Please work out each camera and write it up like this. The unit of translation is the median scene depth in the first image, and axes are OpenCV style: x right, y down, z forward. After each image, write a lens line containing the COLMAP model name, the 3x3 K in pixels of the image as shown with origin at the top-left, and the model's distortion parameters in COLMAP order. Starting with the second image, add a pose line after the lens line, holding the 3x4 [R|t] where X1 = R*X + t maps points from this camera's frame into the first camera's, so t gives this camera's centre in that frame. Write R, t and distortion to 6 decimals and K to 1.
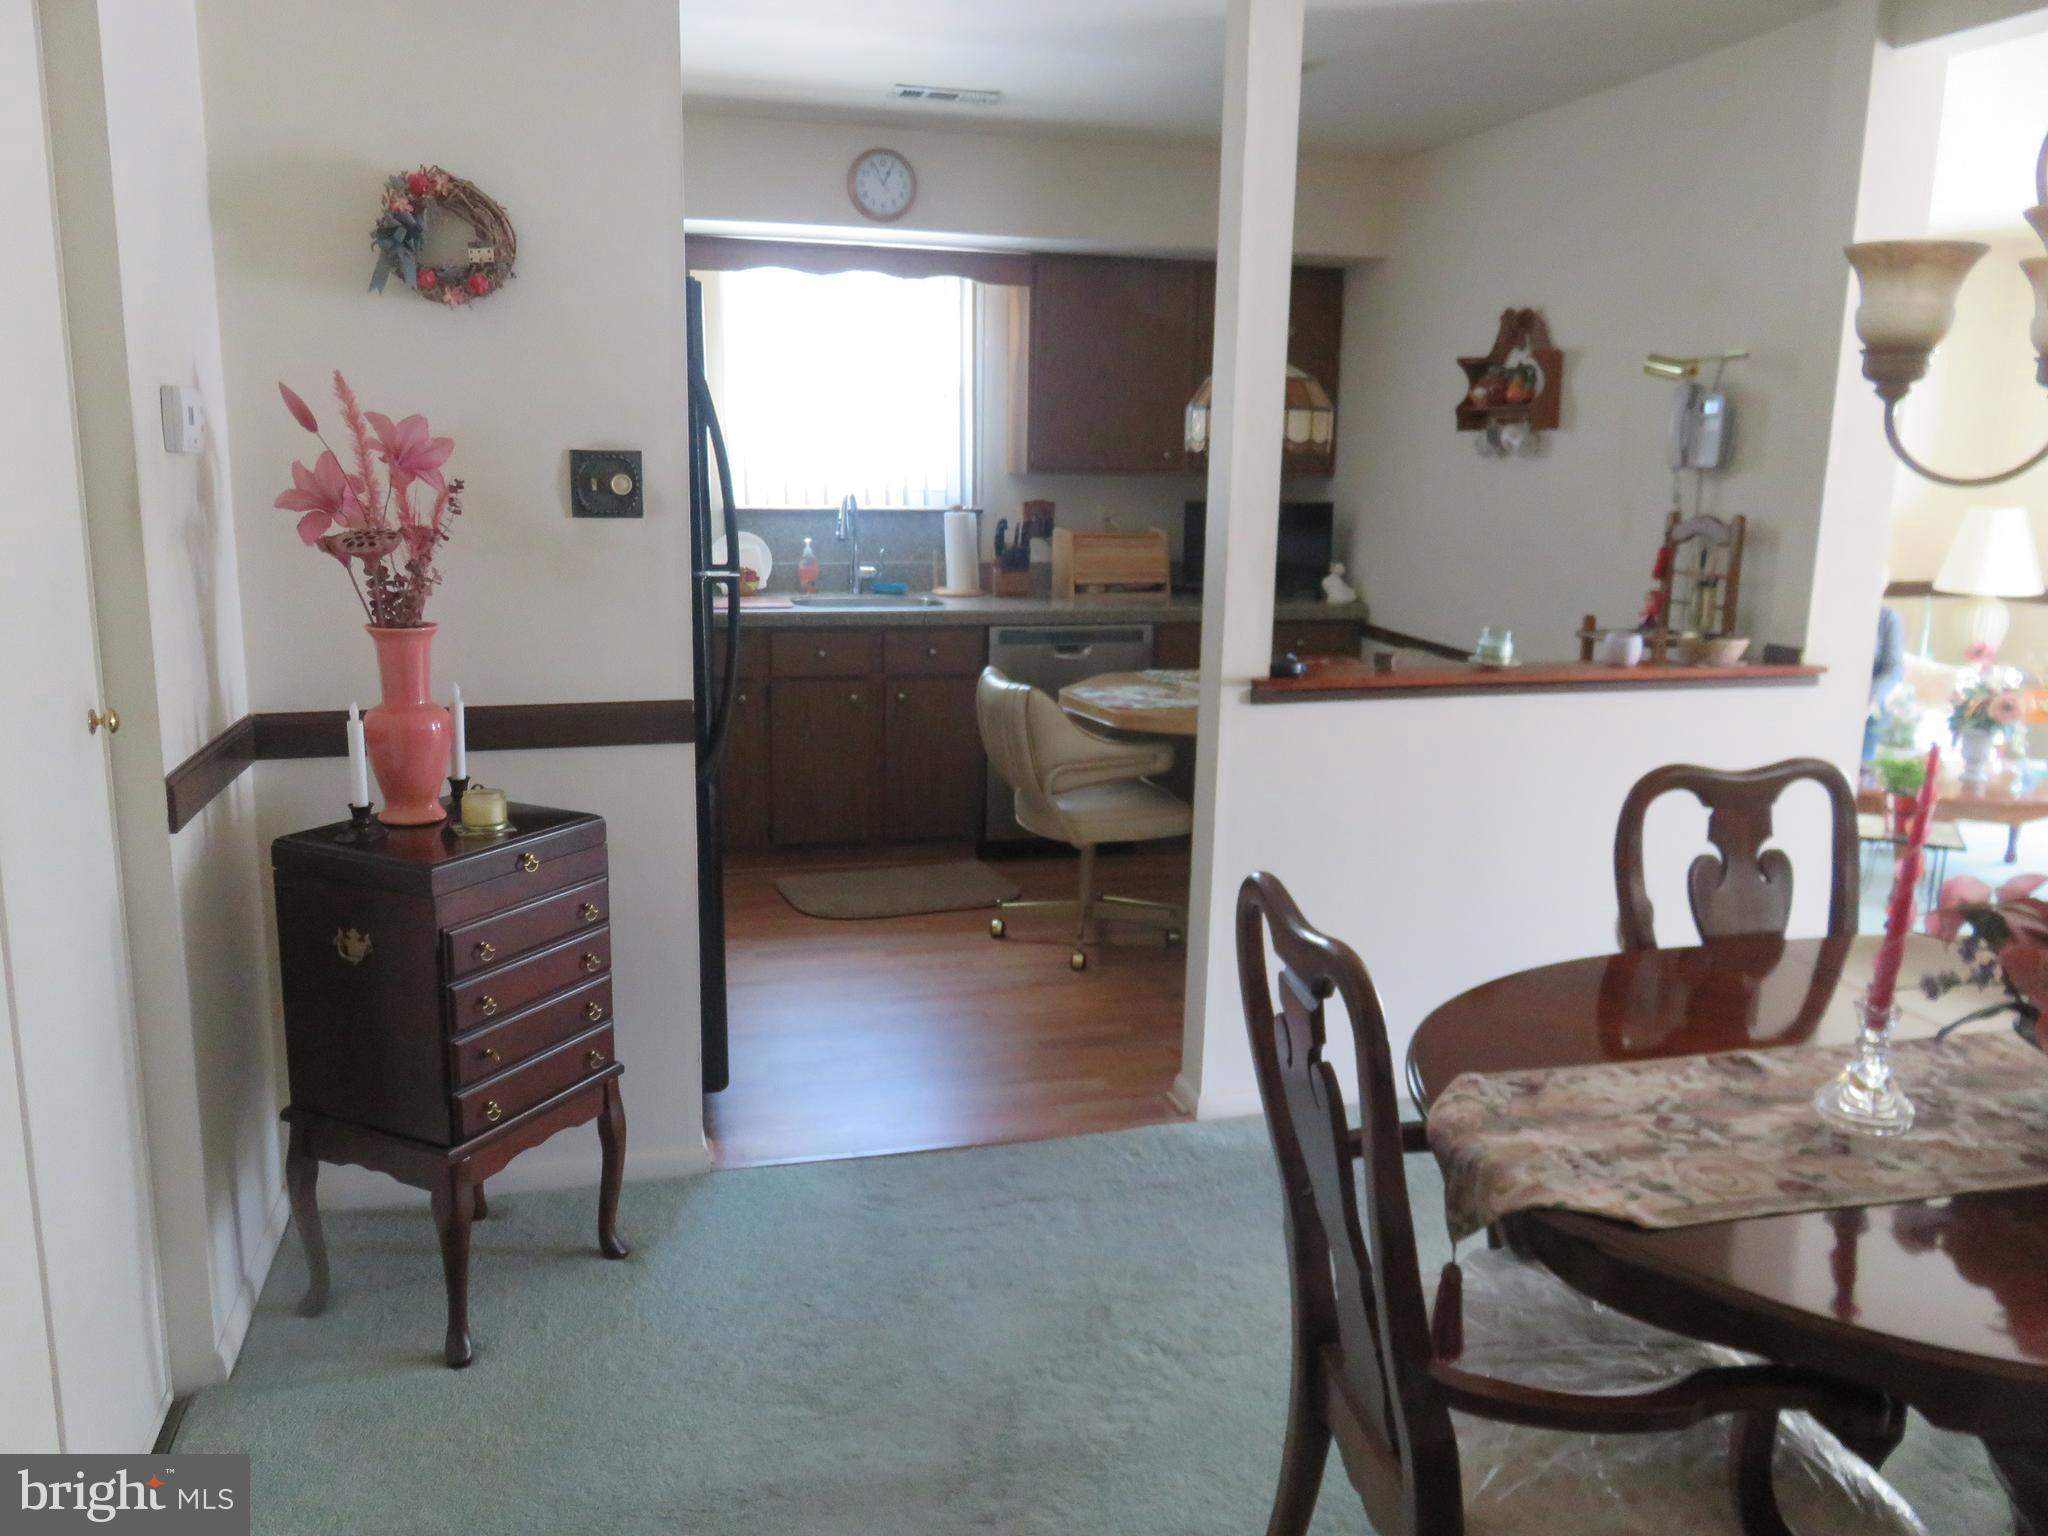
lens RADIAL K [[1537.2, 0, 1023.0], [0, 1537.2, 773.1], [0, 0, 1]] dist [-0.010151, 0.000556]
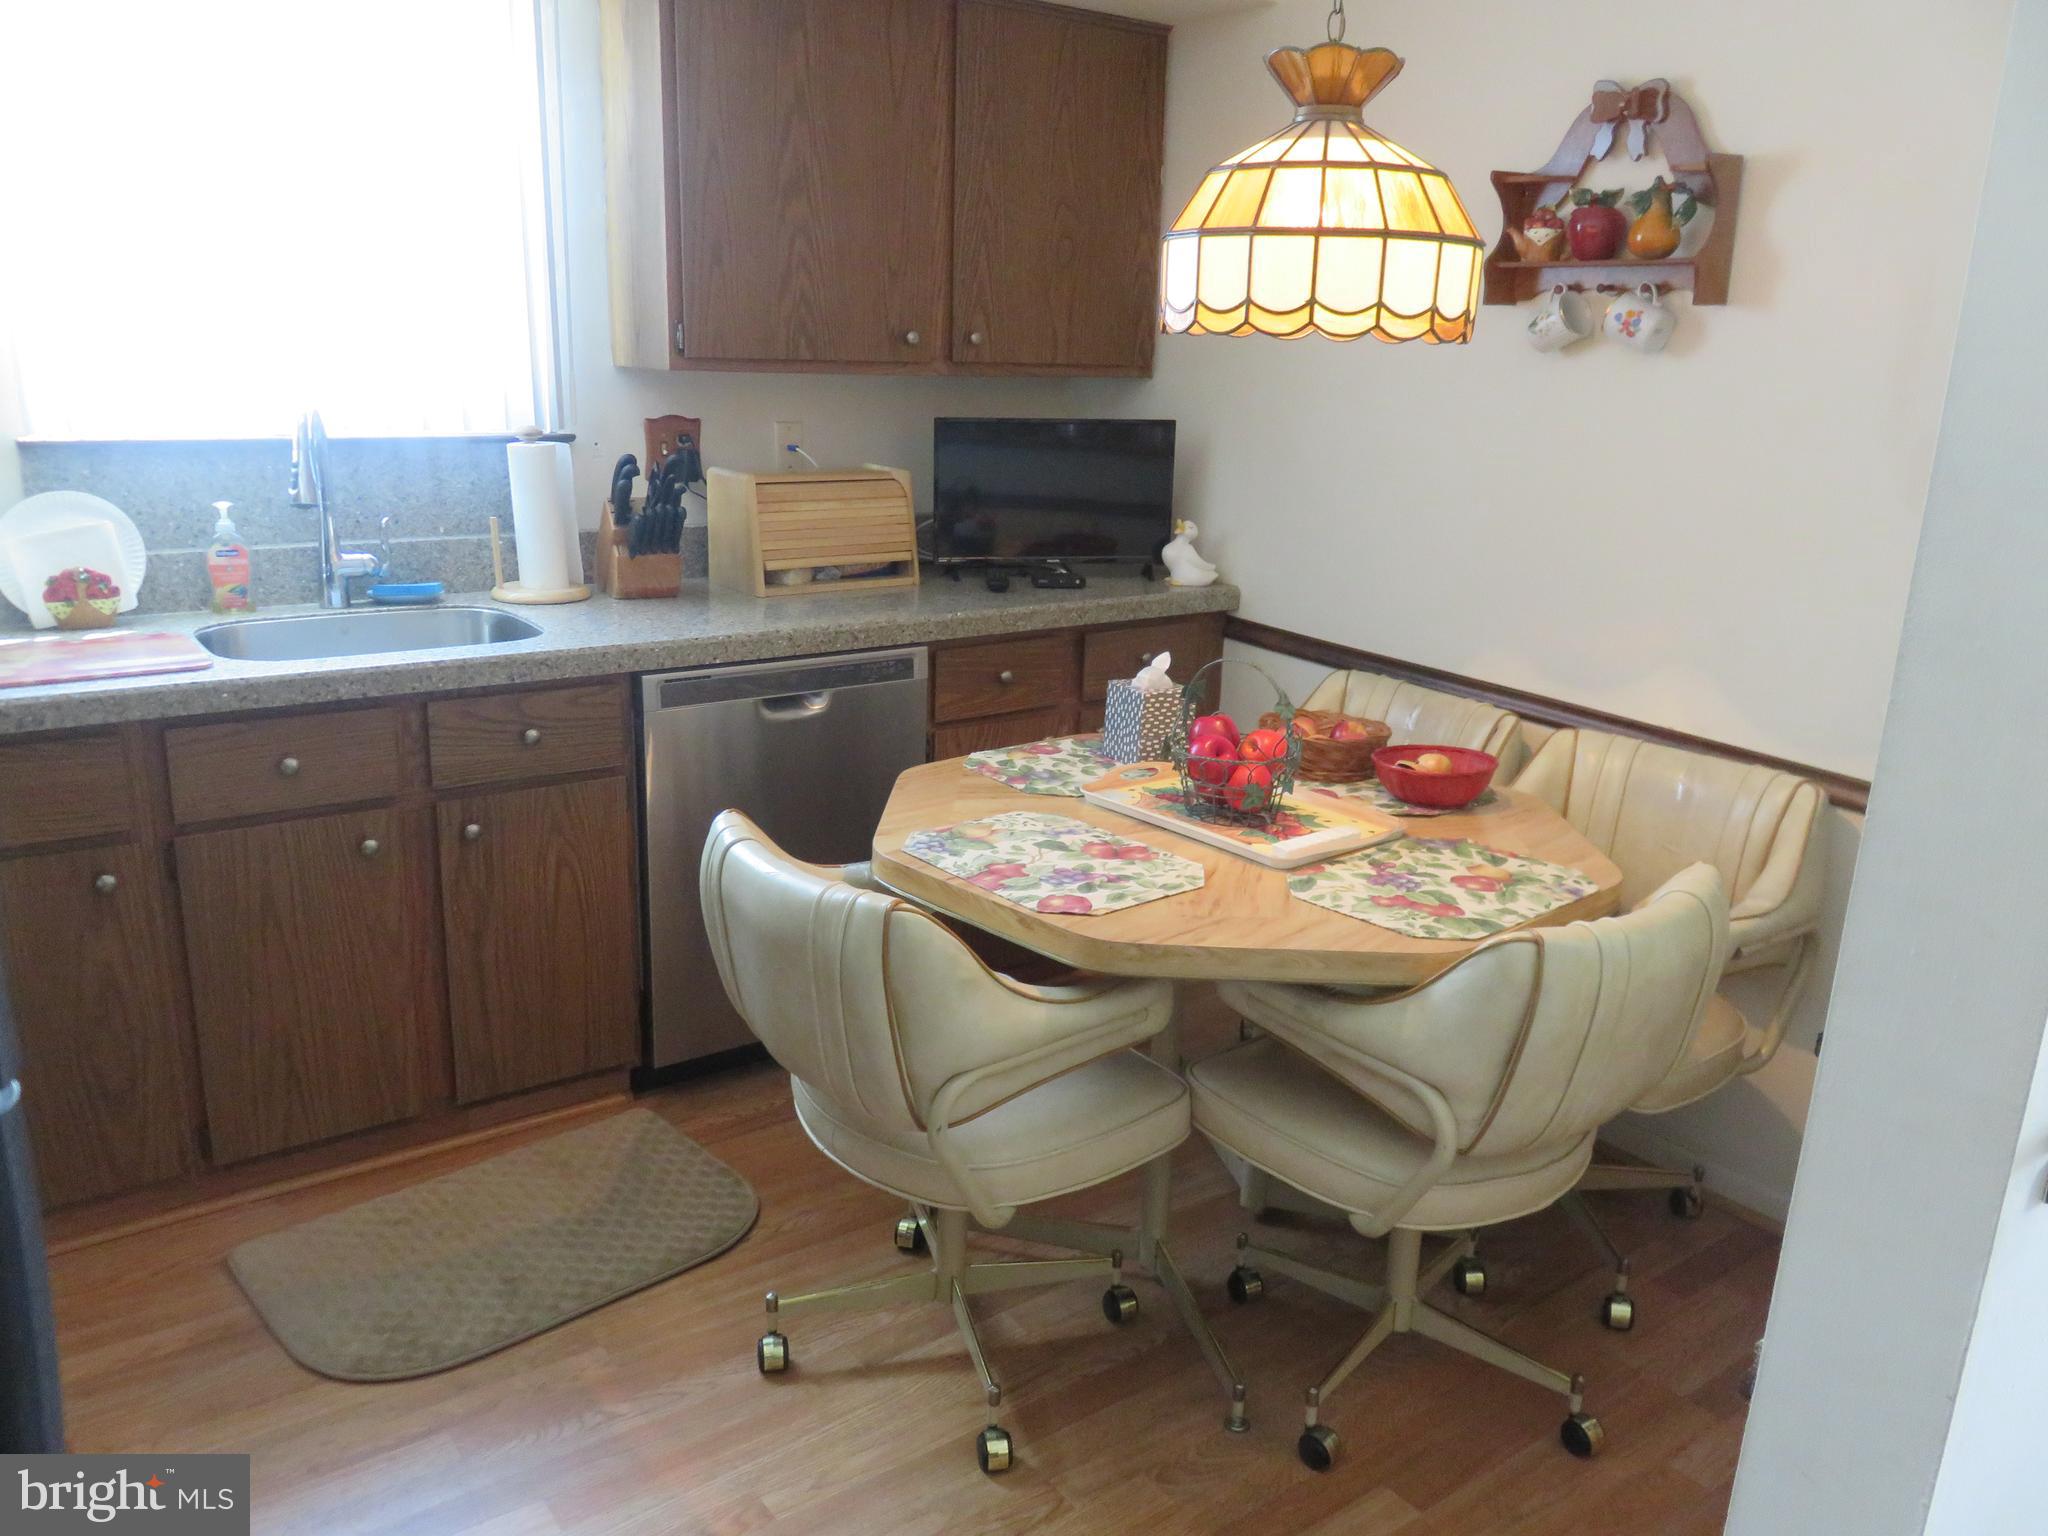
lens RADIAL K [[1537.2, 0, 1023.0], [0, 1537.2, 773.1], [0, 0, 1]] dist [-0.010151, 0.000556]
pose [[0.935289, -0.082233, 0.344197, -0.077493], [0.056657, 0.994876, 0.083735, -0.093620], [-0.349319, -0.058816, 0.935156, 0.454284]]
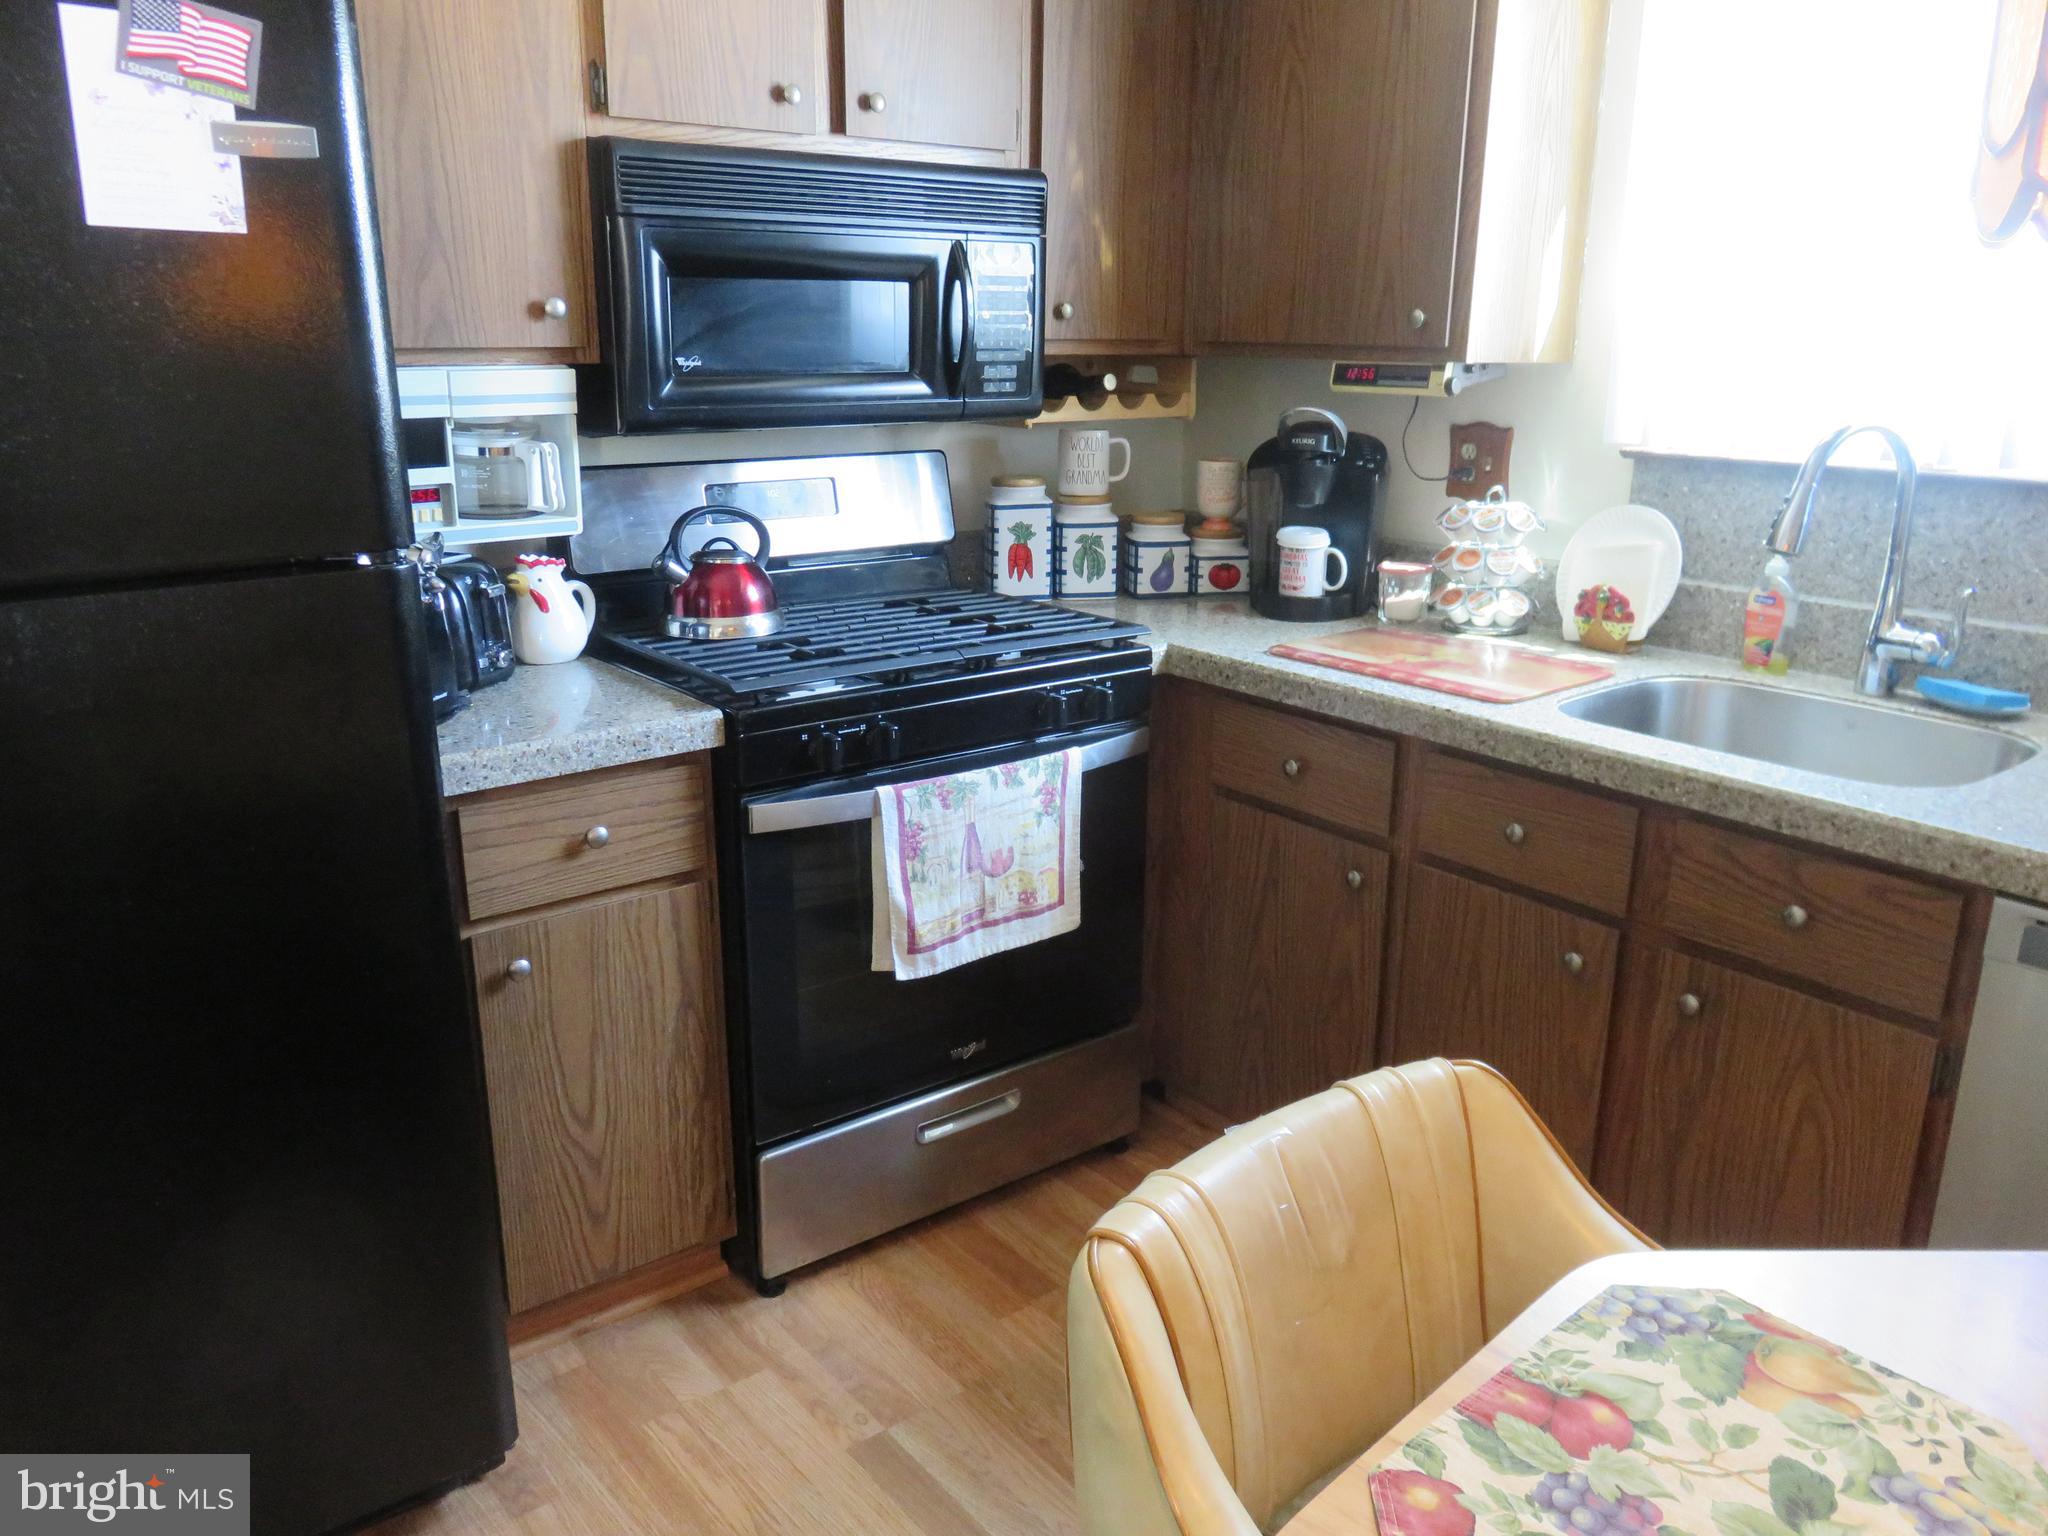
lens RADIAL K [[1537.2, 0, 1023.0], [0, 1537.2, 773.1], [0, 0, 1]] dist [-0.010151, 0.000556]
pose [[0.369368, 0.246629, -0.895958, 0.164012], [-0.183109, 0.964553, 0.190023, -0.133981], [0.911065, 0.093870, 0.401435, 0.667460]]
